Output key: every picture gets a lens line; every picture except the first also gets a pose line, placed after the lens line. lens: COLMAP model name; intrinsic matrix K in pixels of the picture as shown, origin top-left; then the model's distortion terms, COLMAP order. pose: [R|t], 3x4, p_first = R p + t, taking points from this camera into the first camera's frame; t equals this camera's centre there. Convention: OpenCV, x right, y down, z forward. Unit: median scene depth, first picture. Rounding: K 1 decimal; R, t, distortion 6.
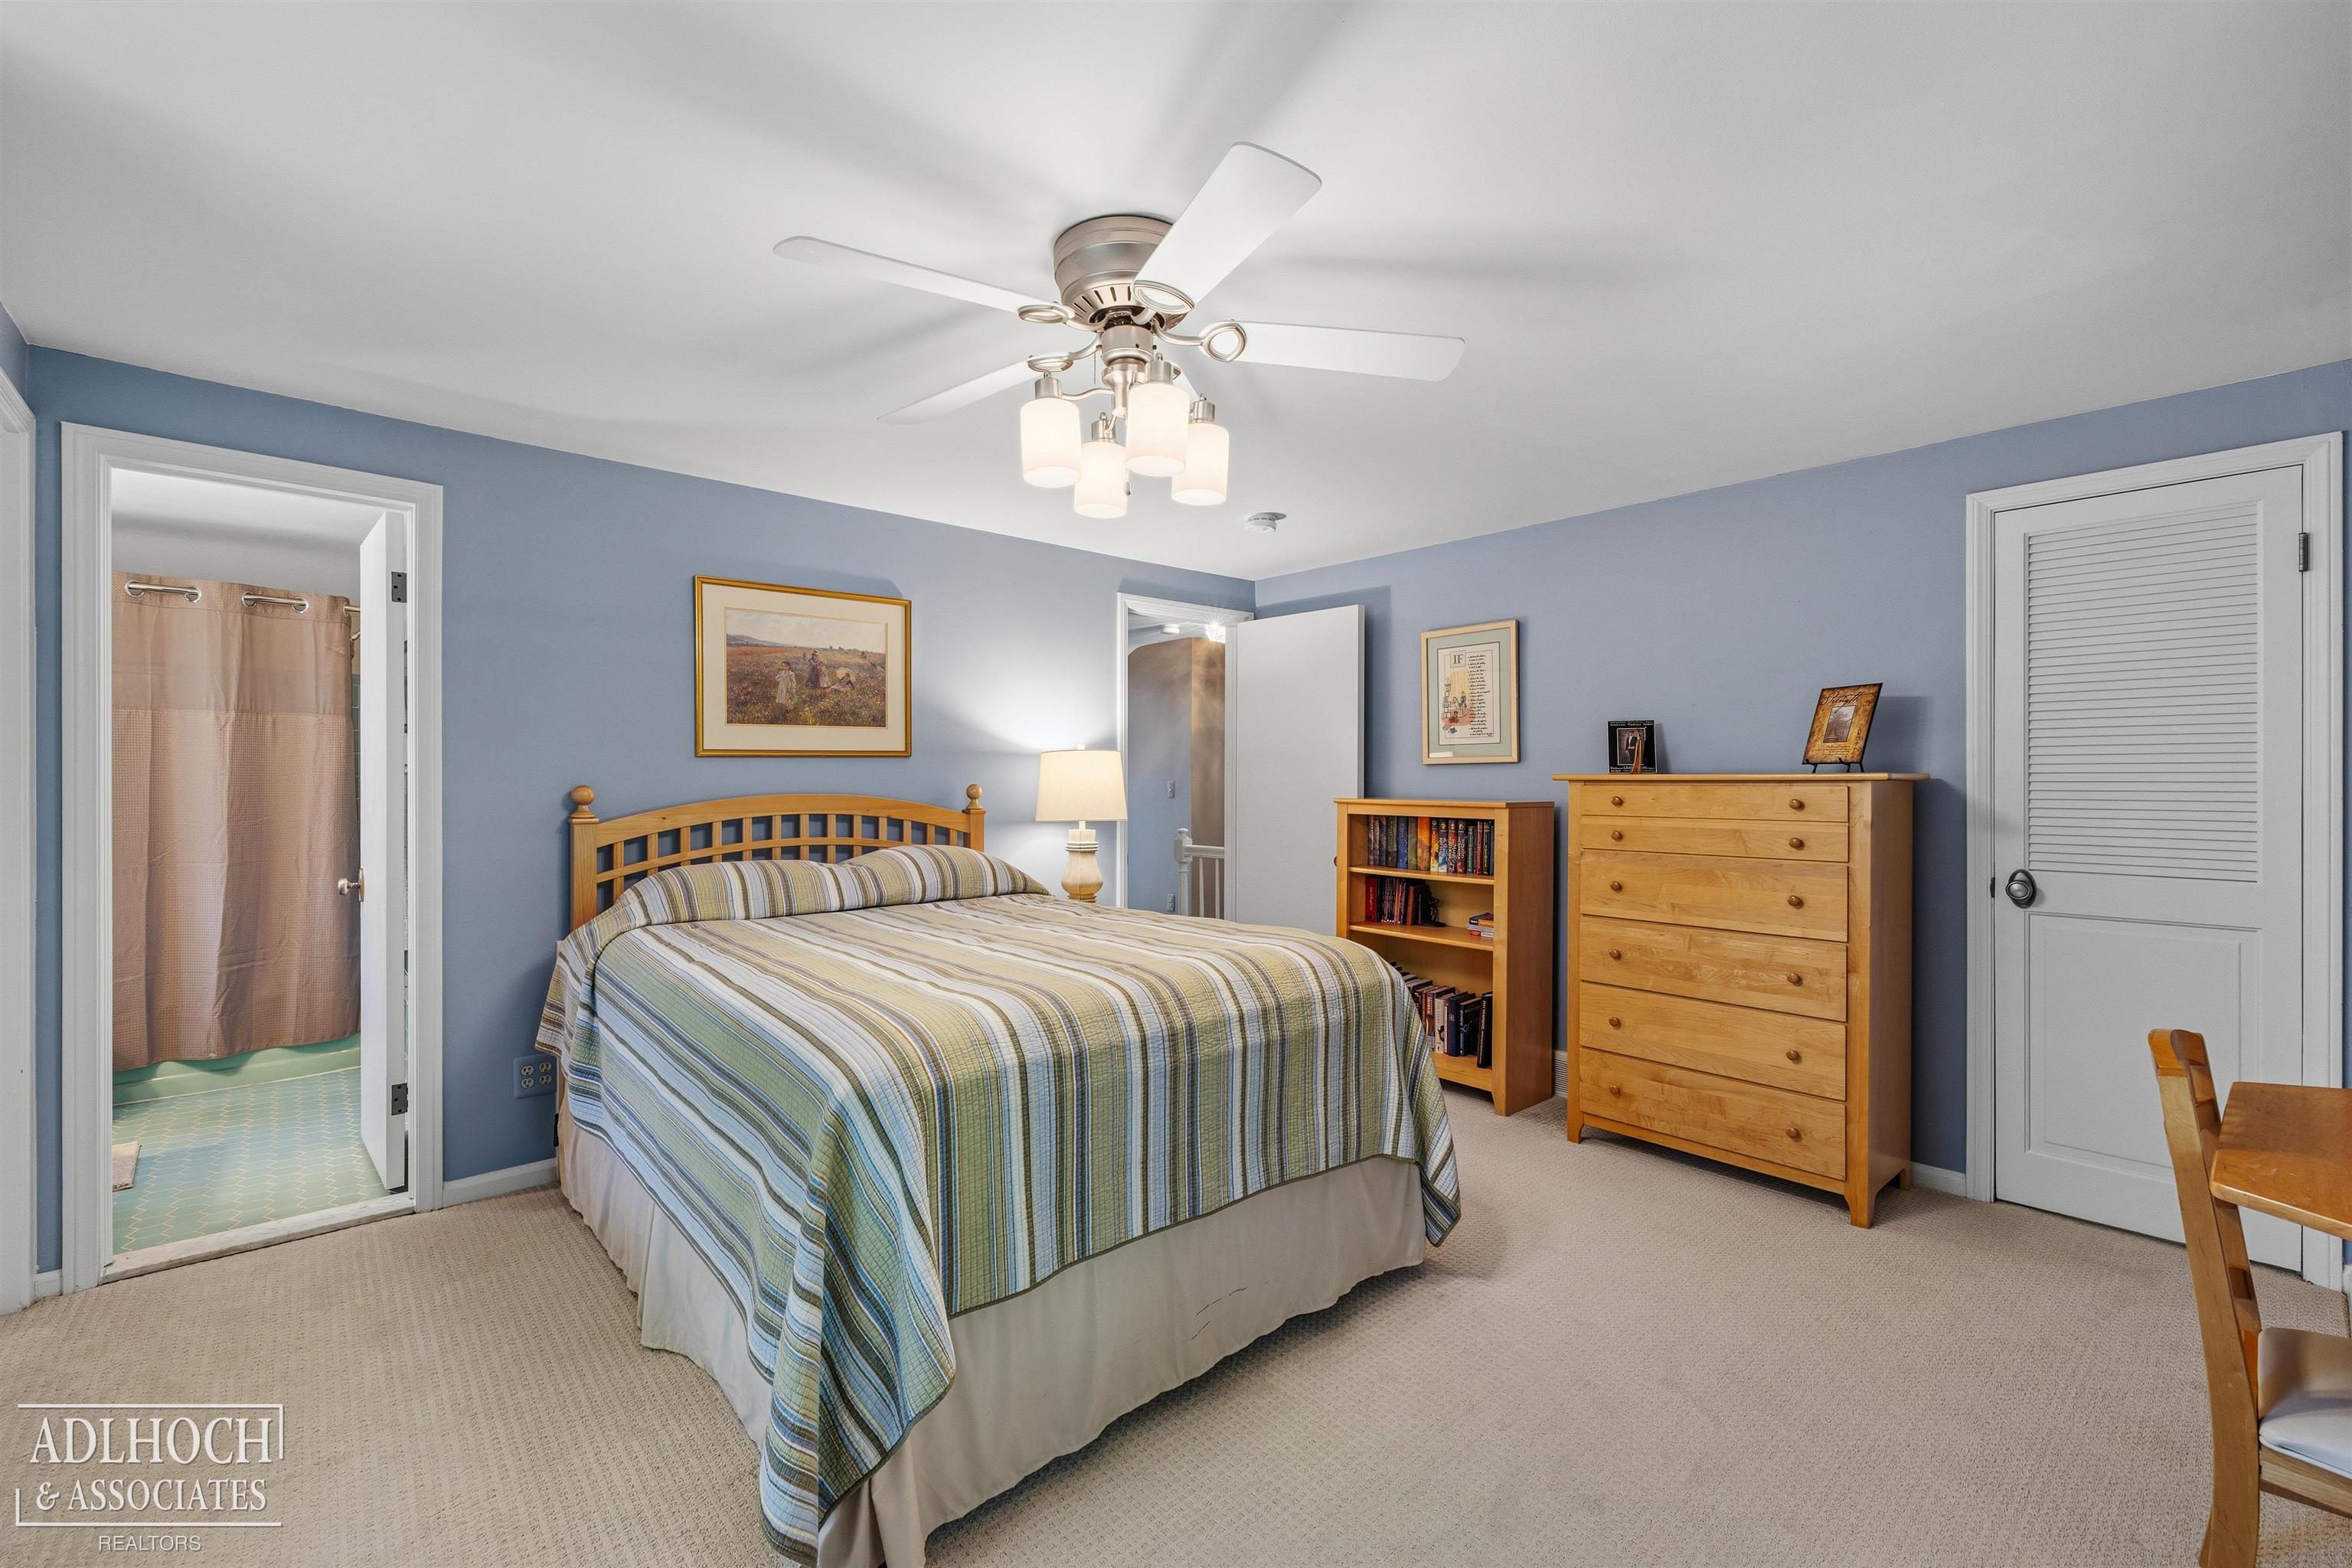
lens RADIAL K [[981.2, 0, 1175.9], [0, 981.2, 776.3], [0, 0, 1]] dist [-0.003908, 0.001852]
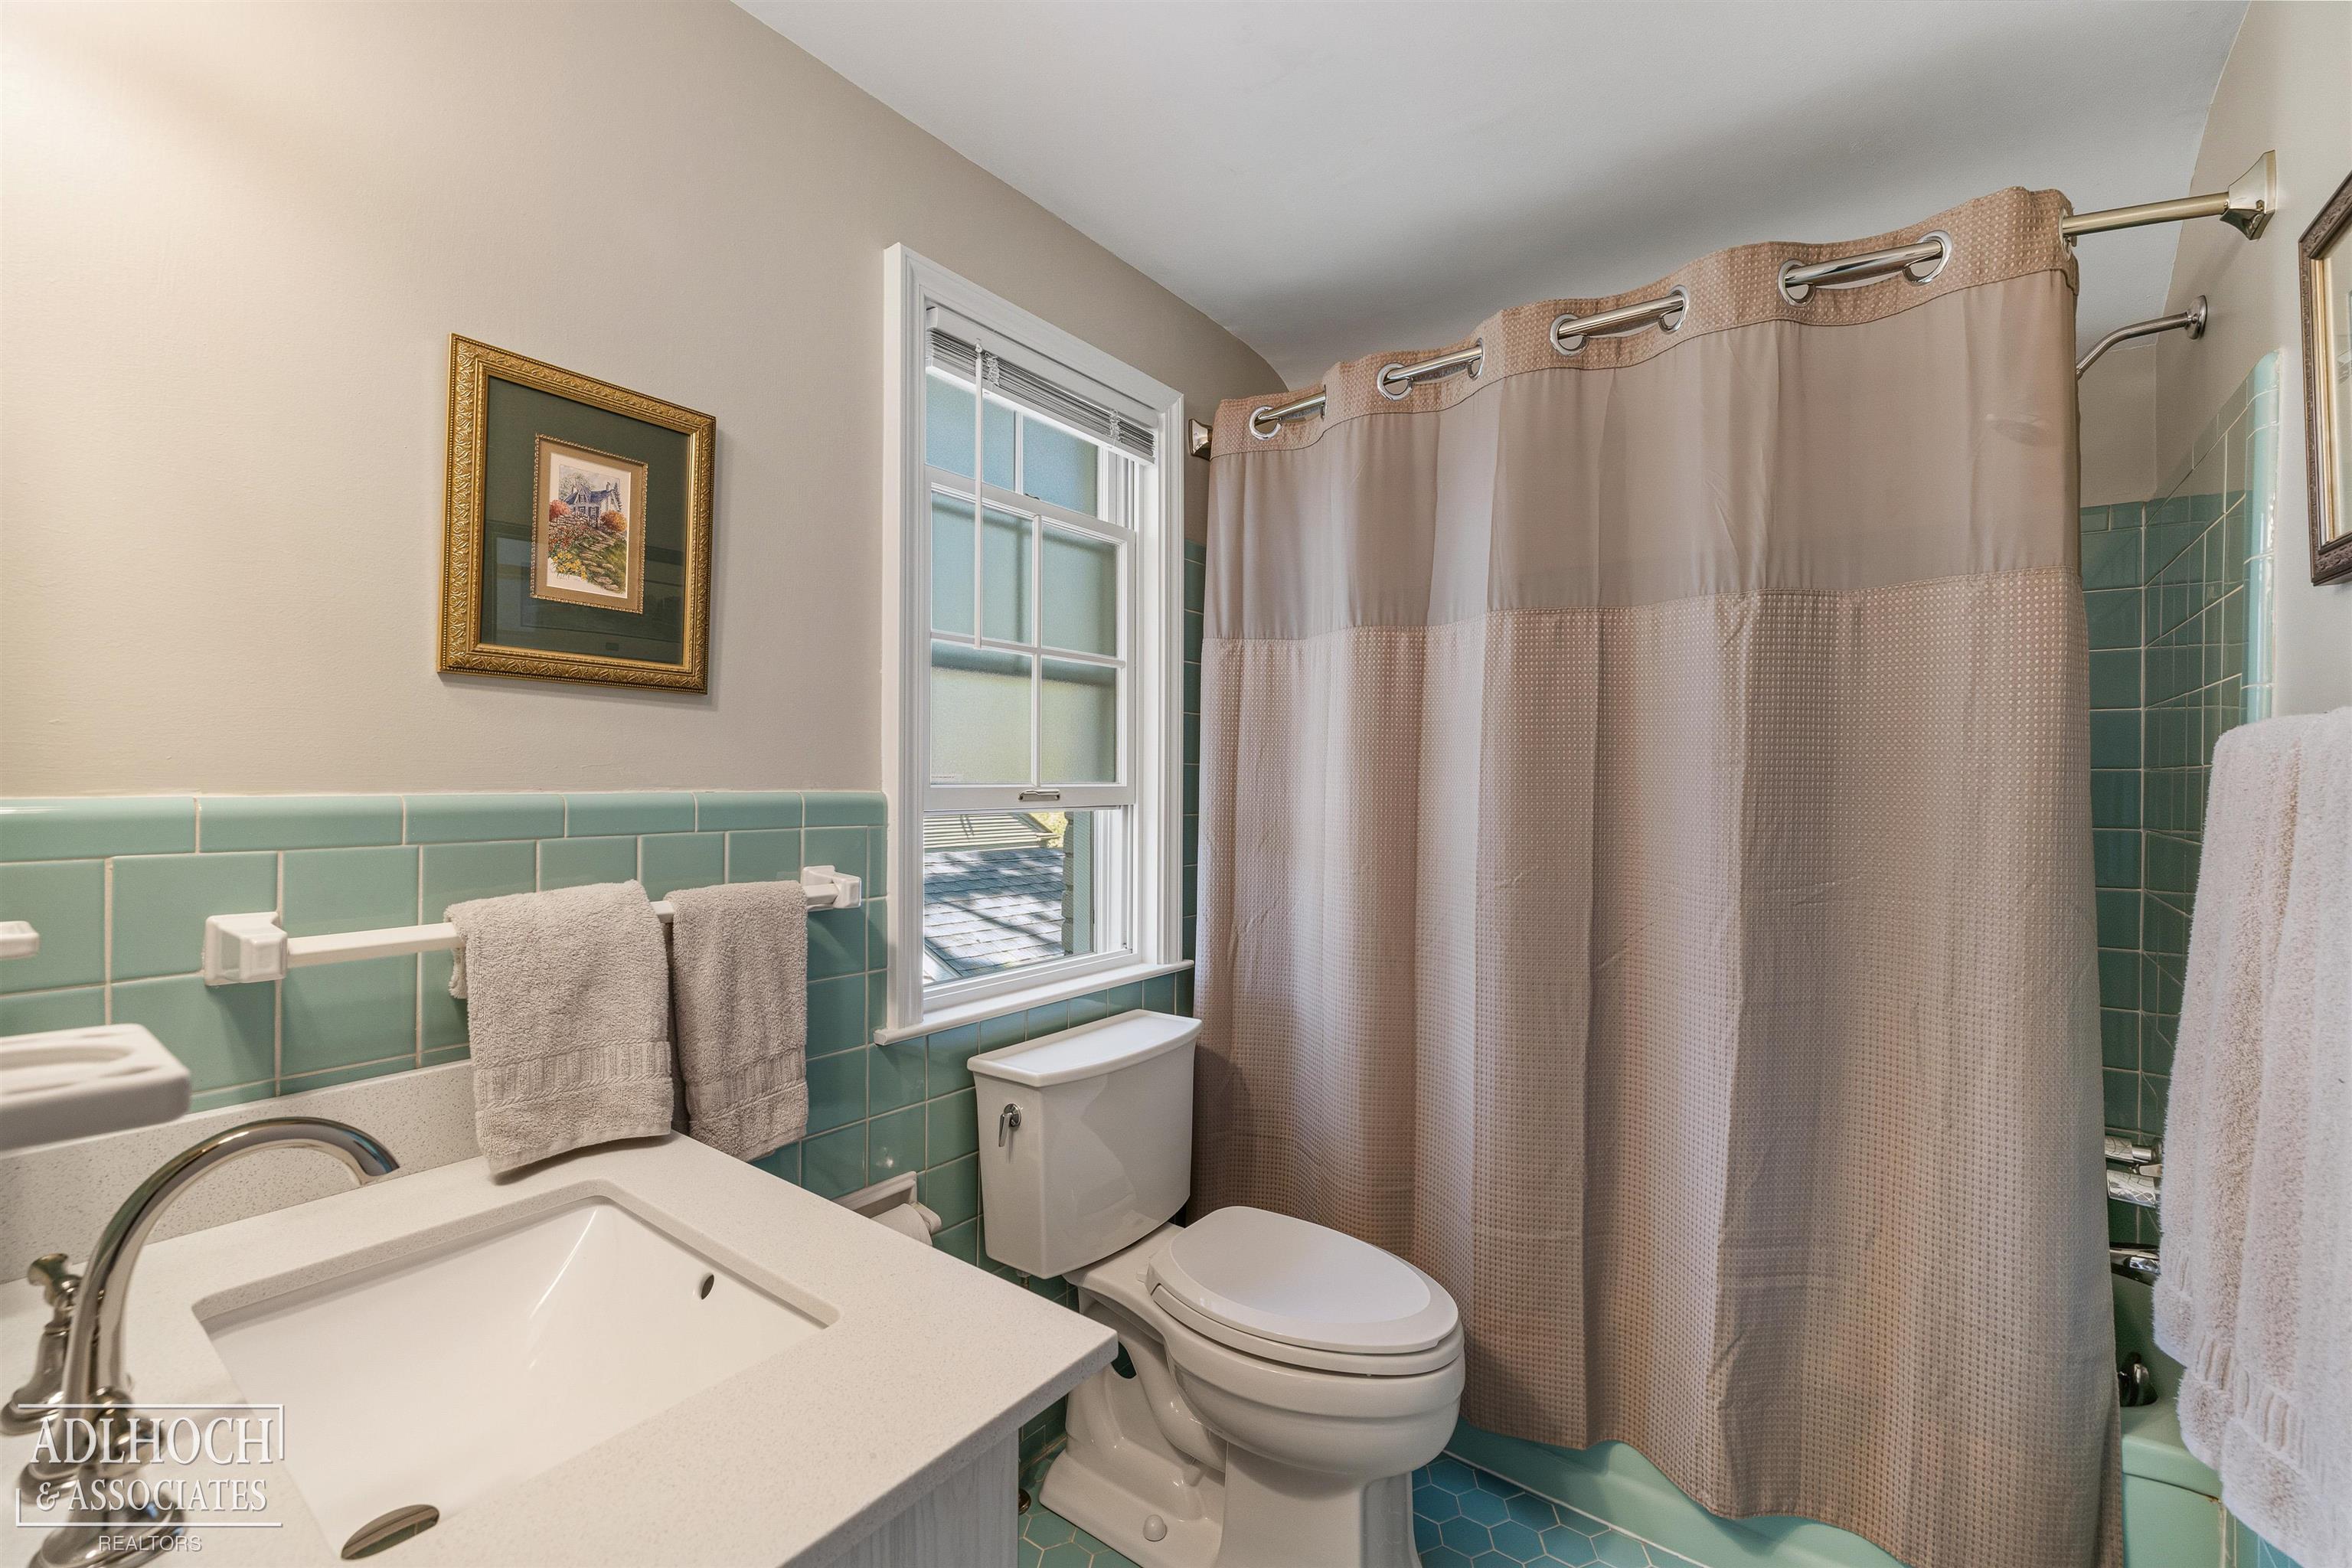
lens RADIAL K [[981.2, 0, 1177.4], [0, 981.2, 776.1], [0, 0, 1]] dist [-0.003908, 0.001852]
pose [[0.198663, -0.000094, -0.980068, -0.633049], [-0.005298, 0.999985, -0.001170, 0.004894], [0.980053, 0.005425, 0.198660, 0.700691]]
